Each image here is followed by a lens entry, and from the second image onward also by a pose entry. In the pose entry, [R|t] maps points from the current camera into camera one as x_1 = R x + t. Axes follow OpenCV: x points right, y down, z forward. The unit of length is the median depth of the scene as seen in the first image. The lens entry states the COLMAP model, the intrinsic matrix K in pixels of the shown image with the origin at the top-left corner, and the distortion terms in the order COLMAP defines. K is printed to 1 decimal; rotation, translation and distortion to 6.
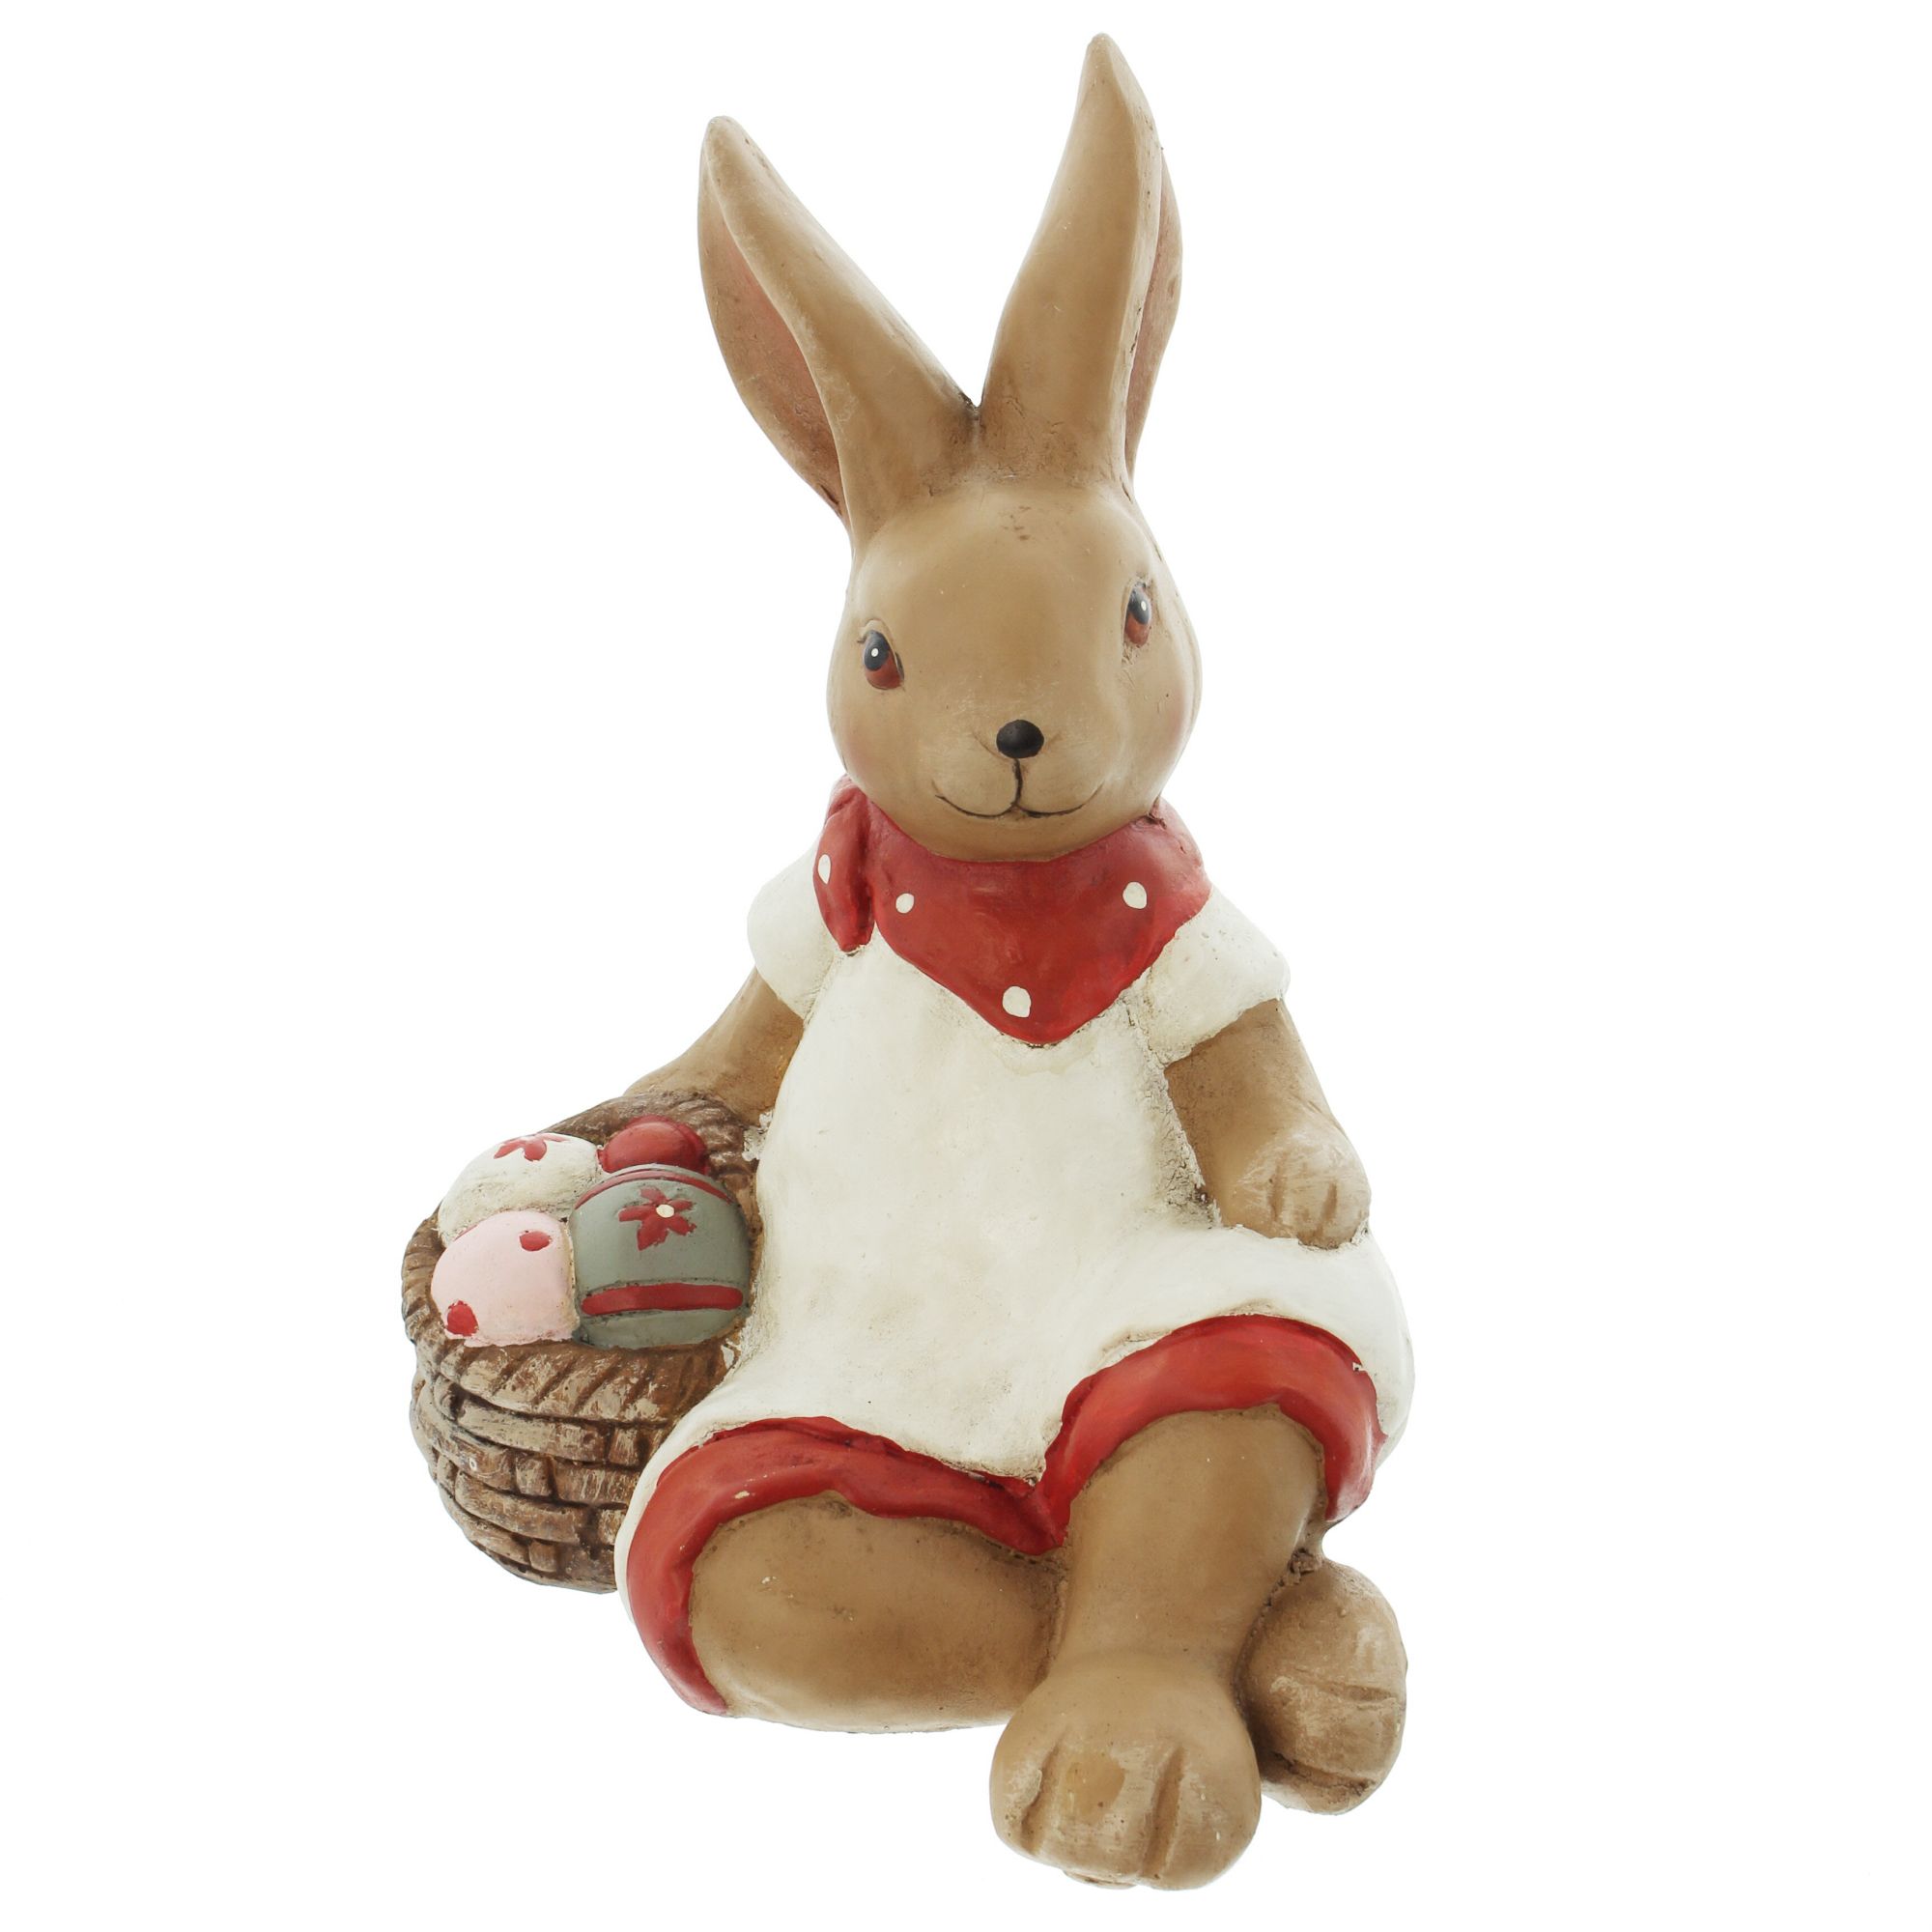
lens RADIAL K [[4098.7, 0, 969.3], [0, 4098.7, 946.6], [0, 0, 1]] dist [-0.035198, 0.000000]
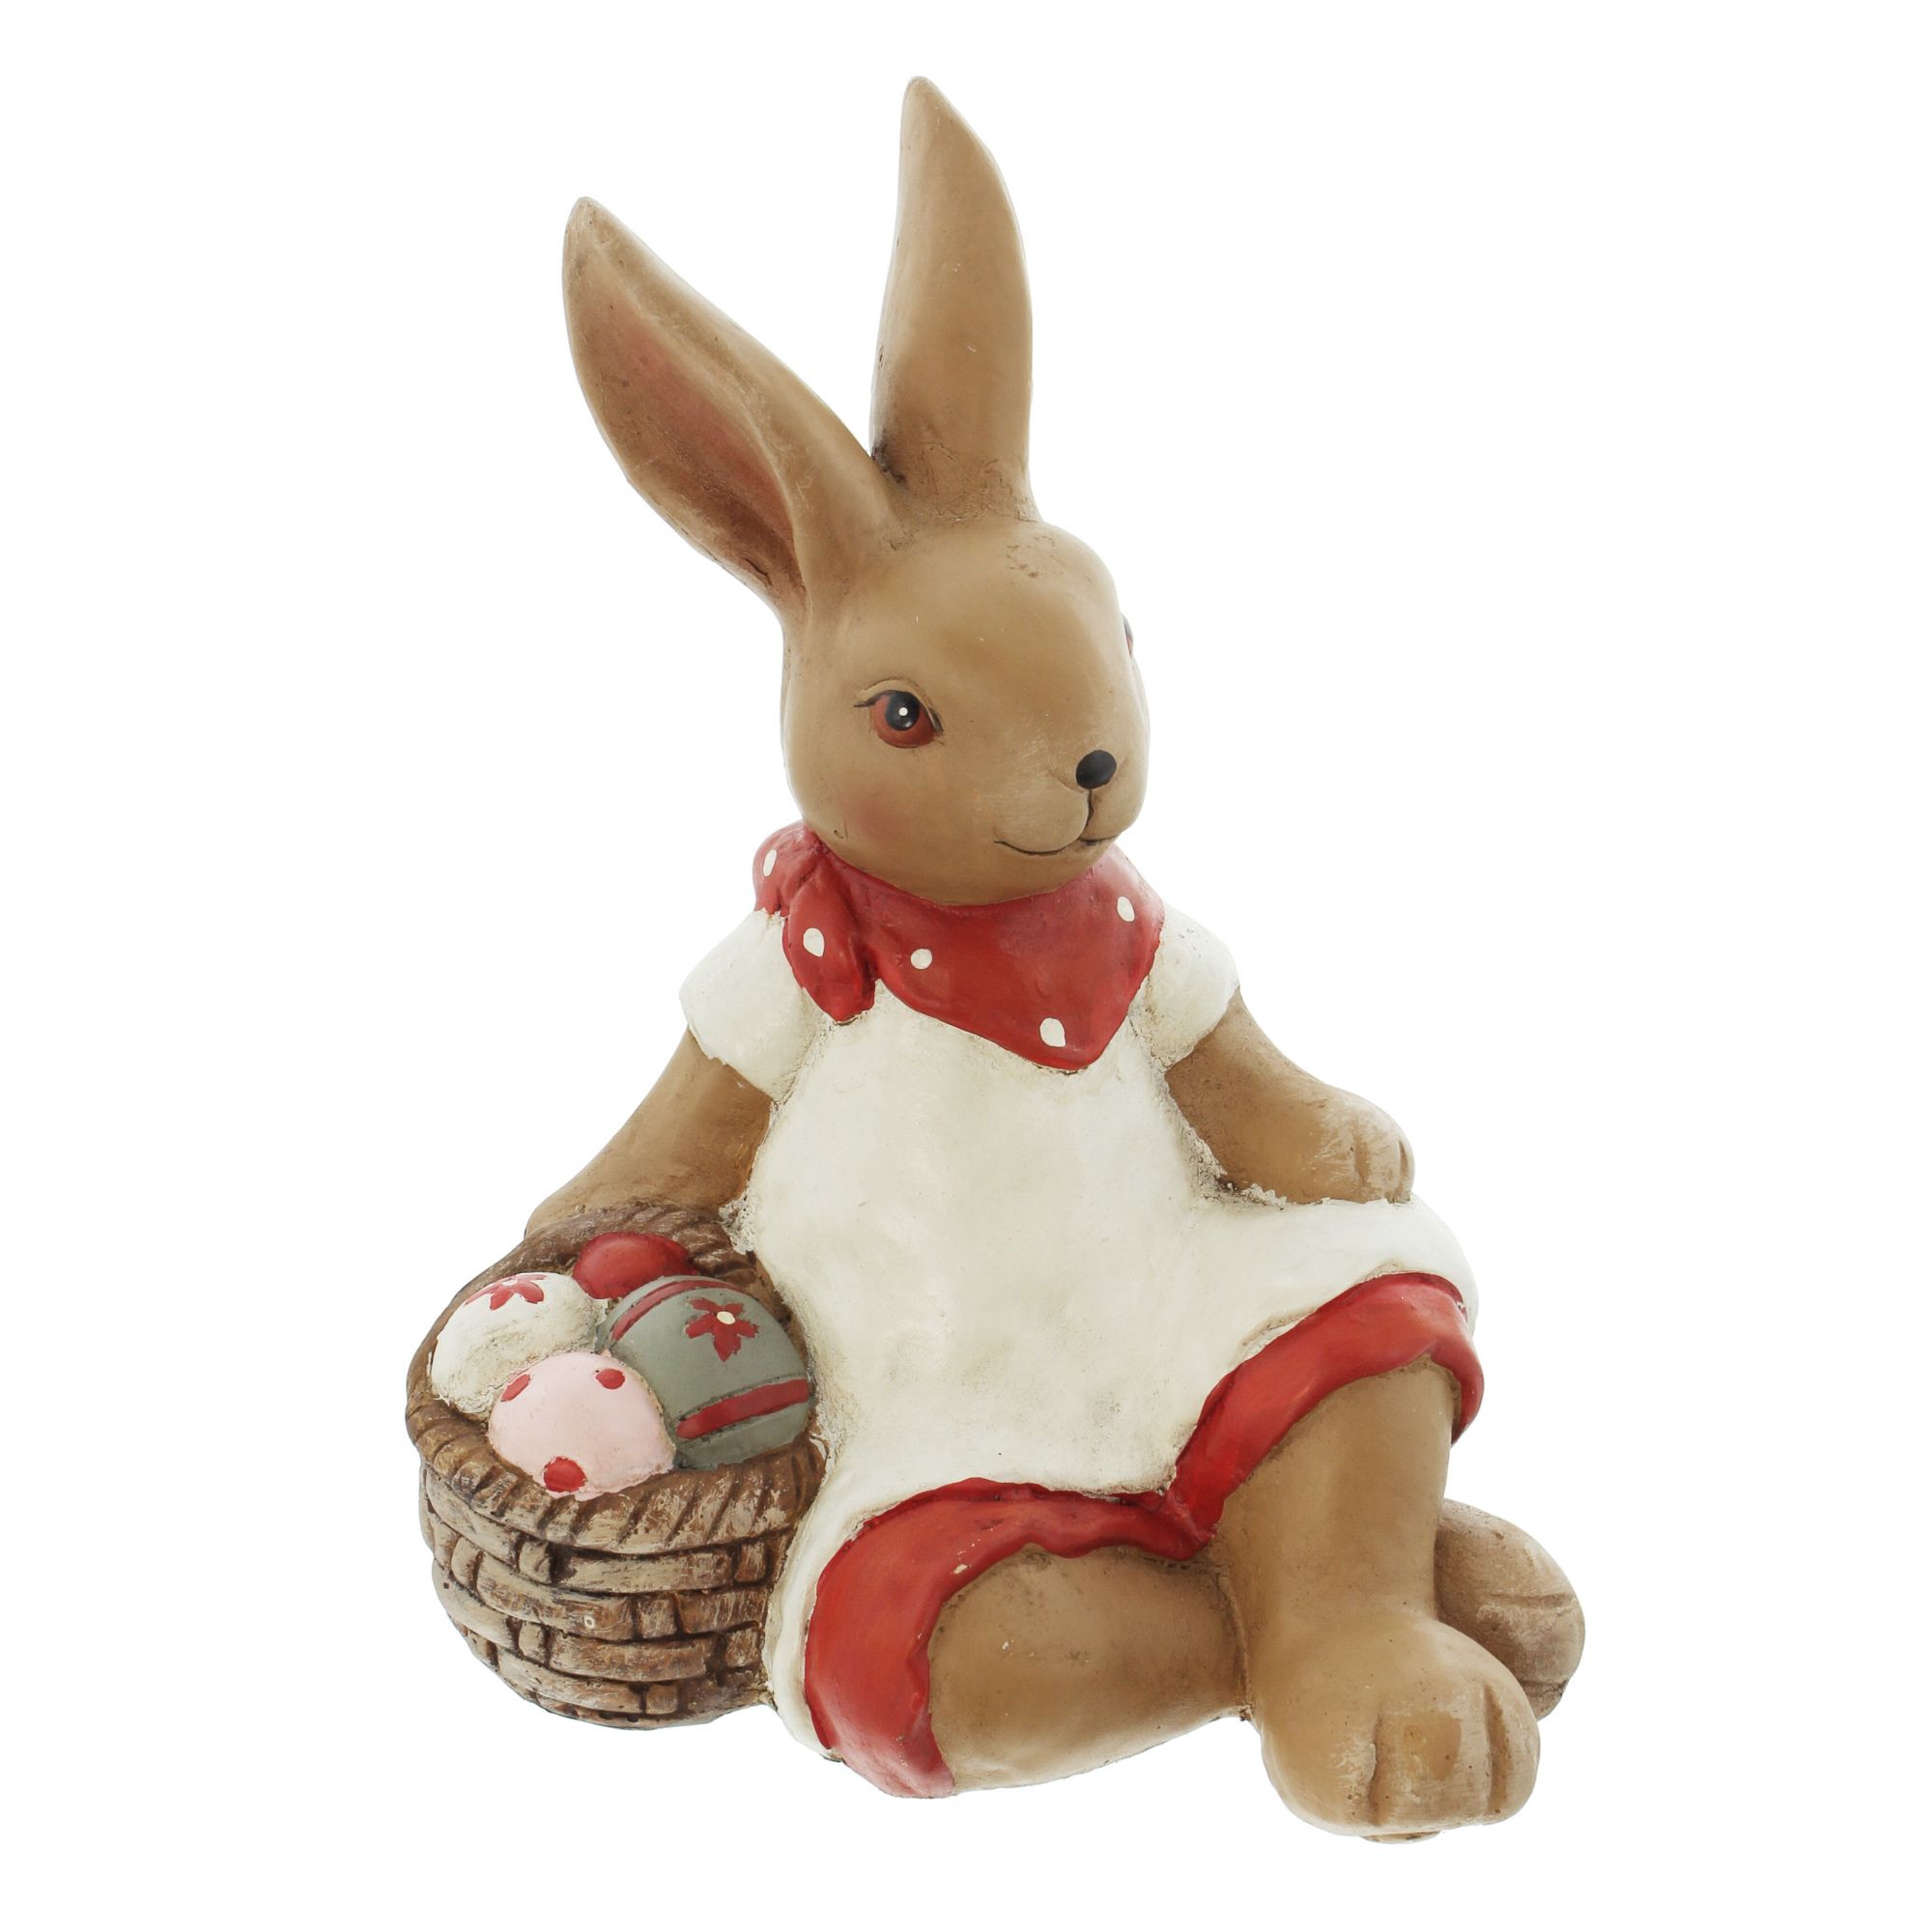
lens RADIAL K [[4098.7, 0, 961.4], [0, 4098.7, 985.8], [0, 0, 1]] dist [-0.035198, 0.000000]
pose [[0.882745, -0.187077, 0.431003, -0.436864], [0.186545, 0.981463, 0.043939, -0.045999], [-0.431233, 0.041615, 0.901280, 0.097239]]
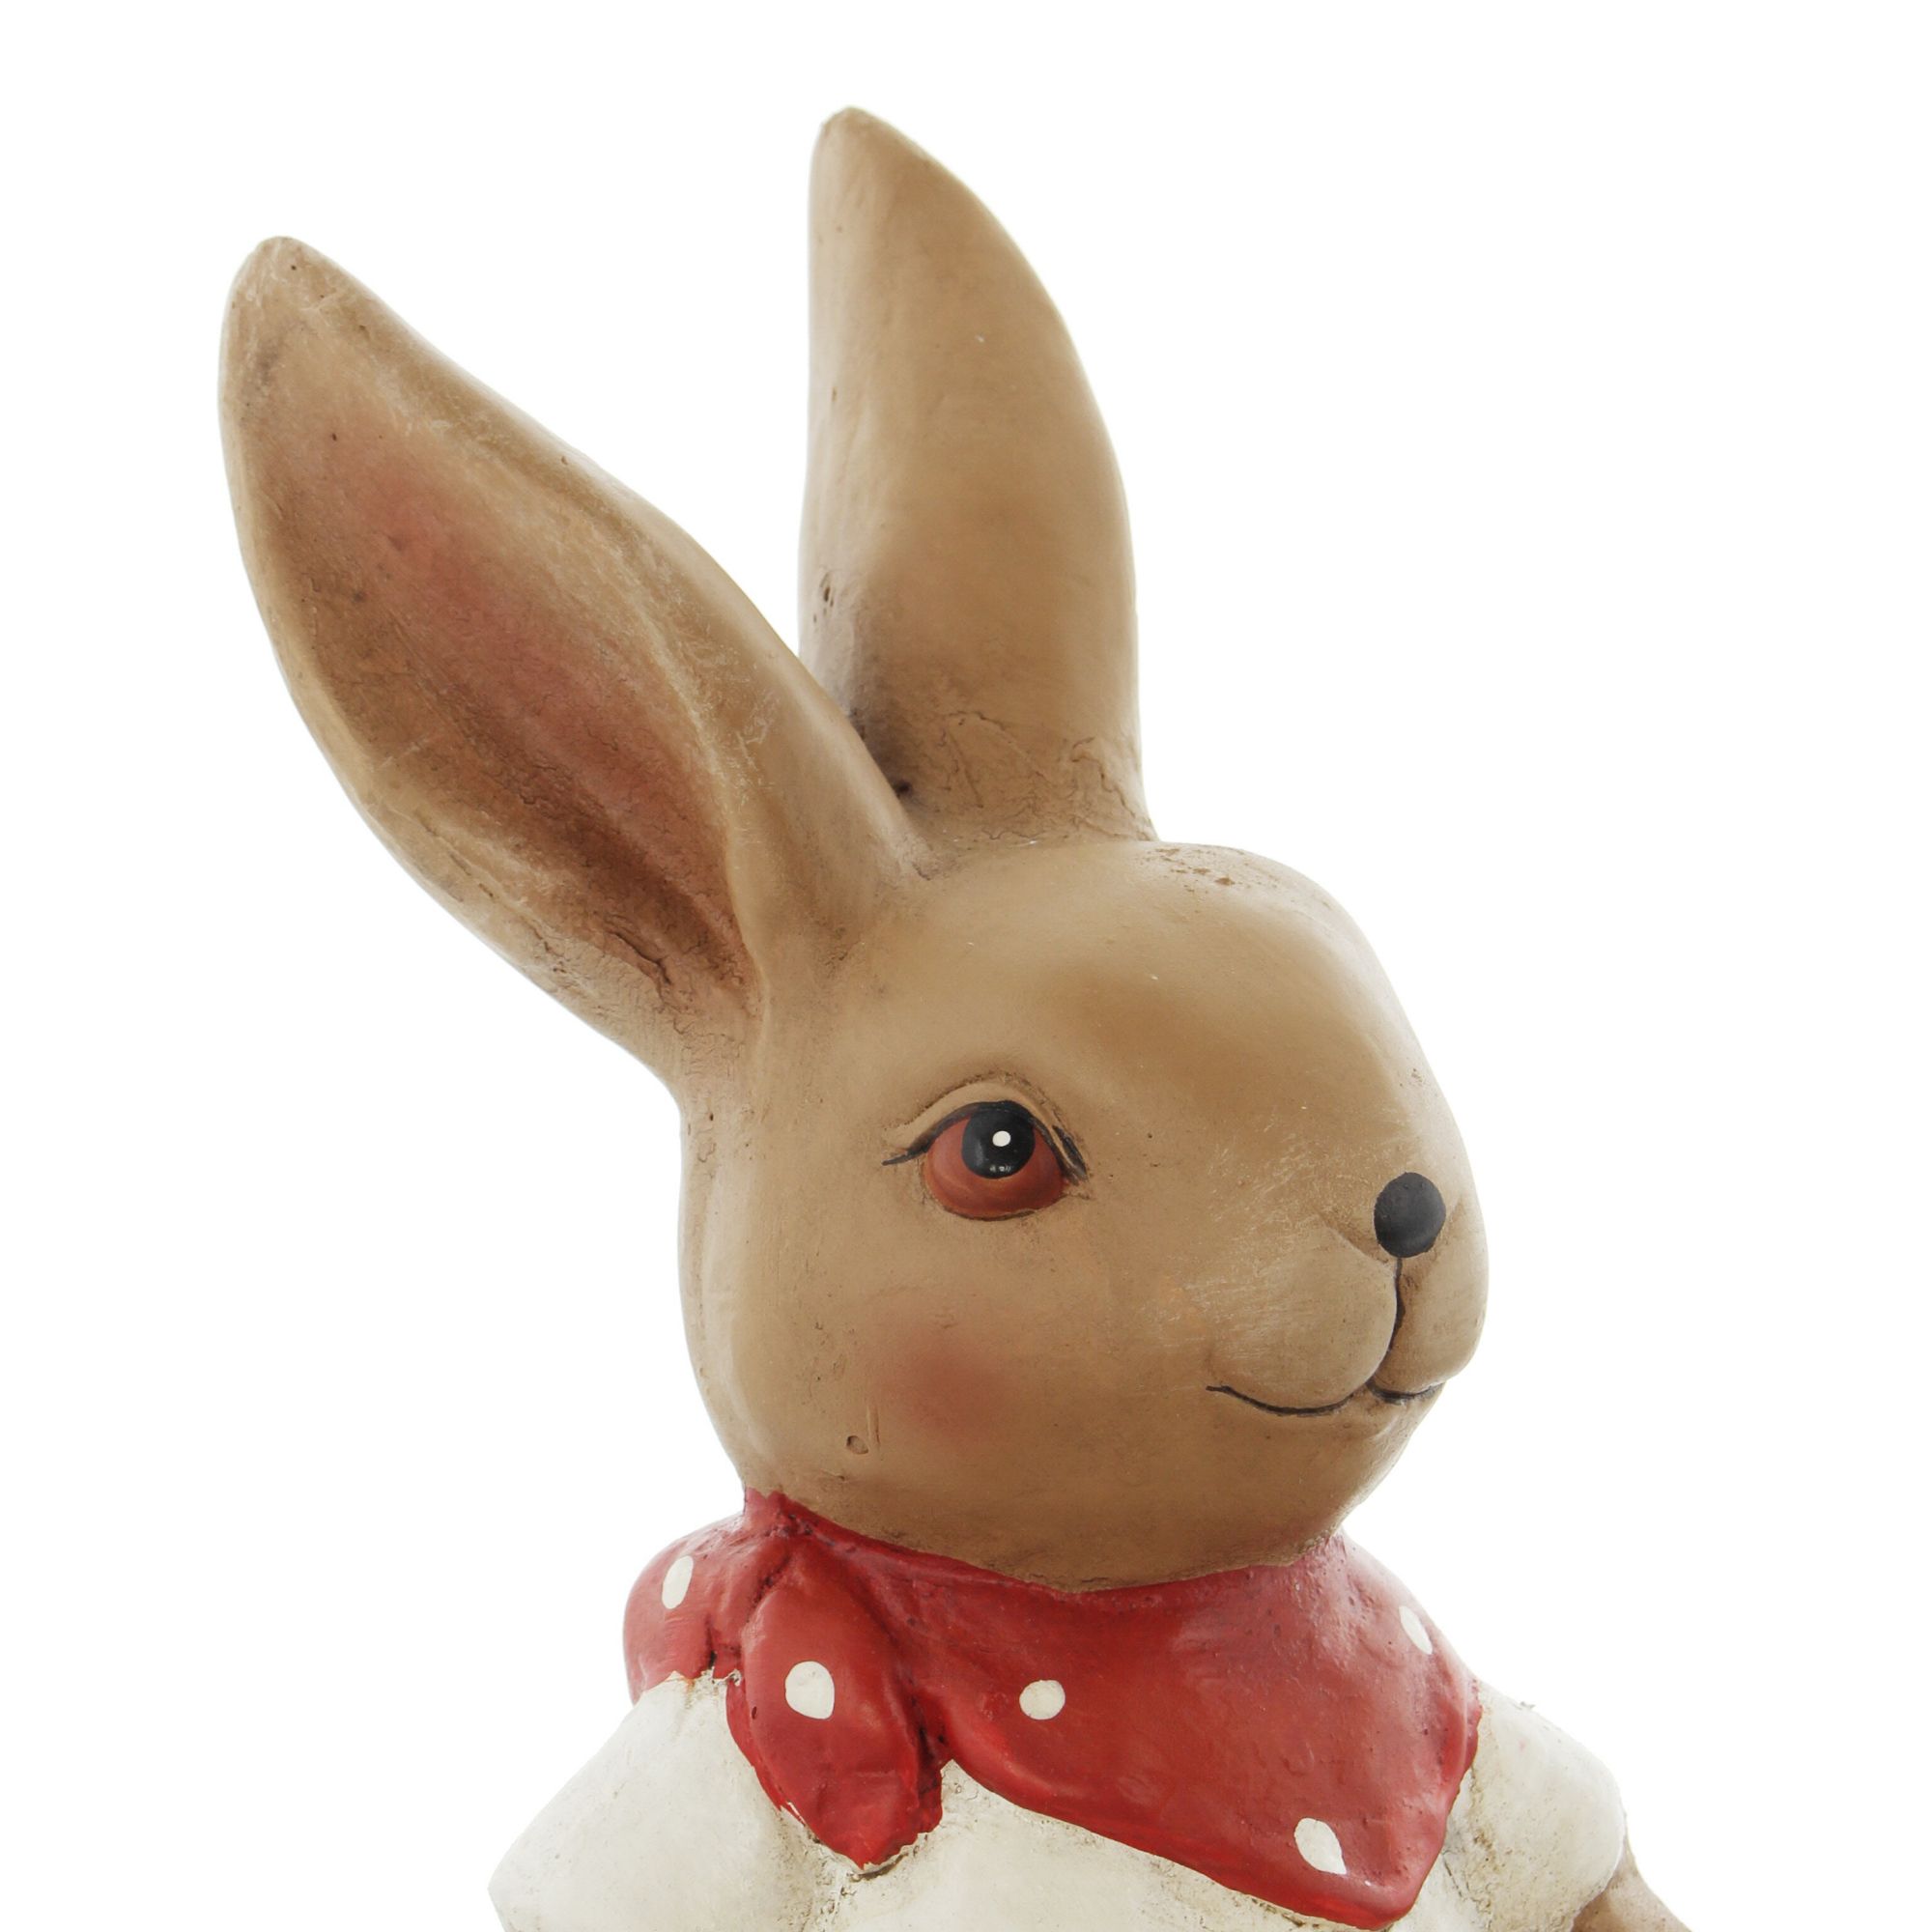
lens RADIAL K [[7752.3, 0, 968.5], [0, 7752.3, 964.4], [0, 0, 1]] dist [0.134317, 0.000000]
pose [[0.788250, -0.044750, 0.613726, -0.573015], [0.272052, 0.919931, -0.282338, 0.163425], [-0.551951, 0.389518, 0.737310, 0.302573]]
